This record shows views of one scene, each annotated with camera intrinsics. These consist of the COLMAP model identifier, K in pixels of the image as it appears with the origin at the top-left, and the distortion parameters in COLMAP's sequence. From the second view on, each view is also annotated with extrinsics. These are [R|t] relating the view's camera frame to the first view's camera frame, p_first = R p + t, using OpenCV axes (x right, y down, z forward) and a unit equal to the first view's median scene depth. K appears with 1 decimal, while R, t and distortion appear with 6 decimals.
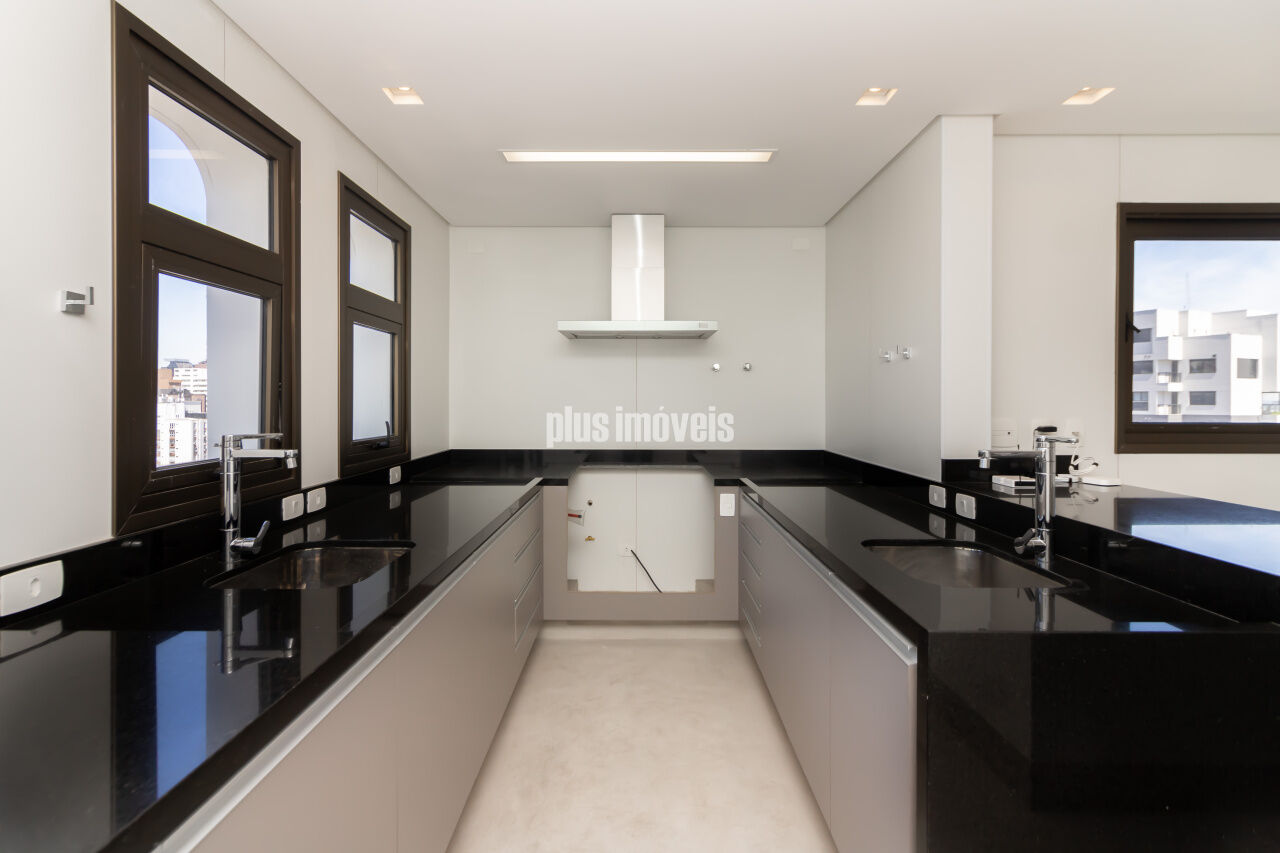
lens RADIAL K [[599.2, 0, 631.2], [0, 599.2, 403.8], [0, 0, 1]] dist [-0.012067, 0.001720]
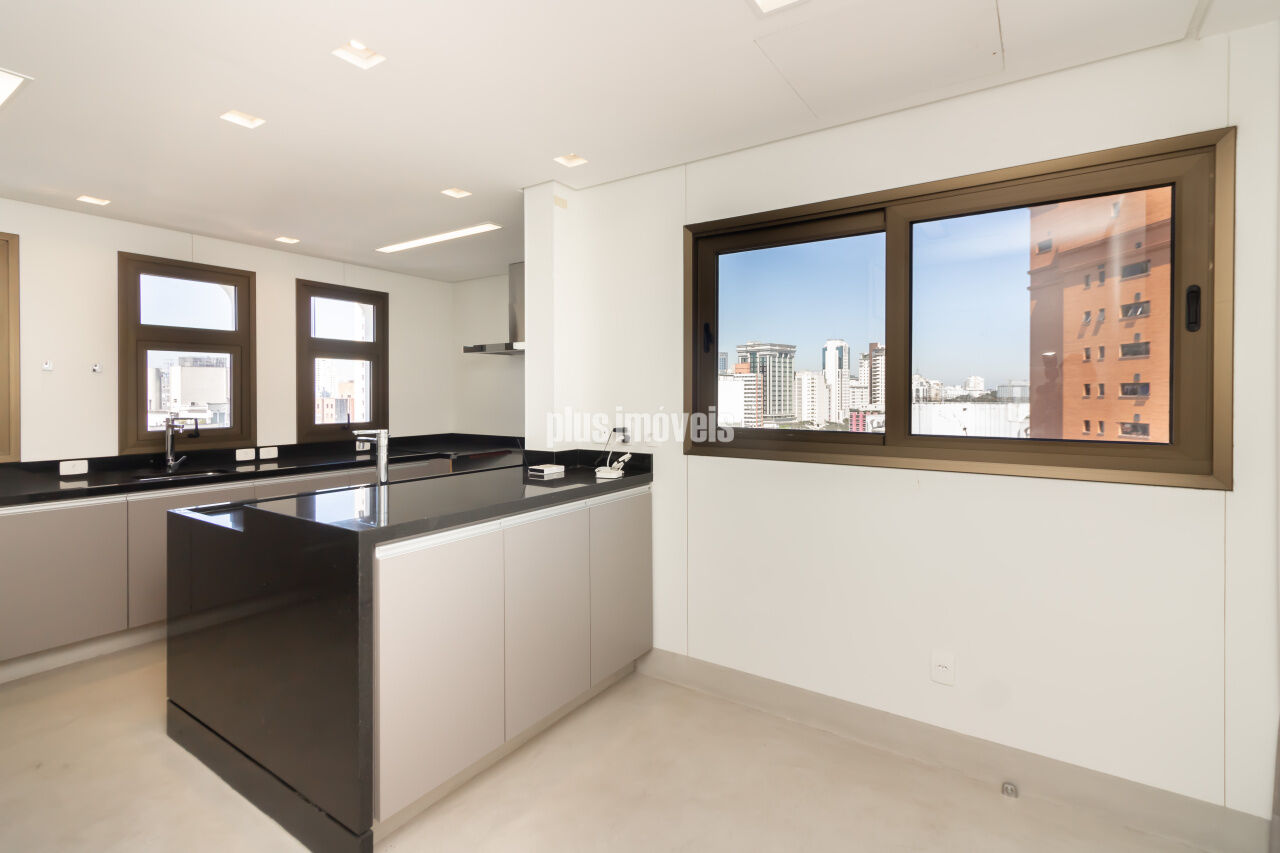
lens RADIAL K [[599.2, 0, 657.5], [0, 599.2, 396.6], [0, 0, 1]] dist [-0.012067, 0.001720]
pose [[0.840873, 0.002553, -0.541227, 1.377801], [-0.005033, 0.999983, -0.003102, -0.018206], [0.541209, 0.005332, 0.840871, 0.042786]]
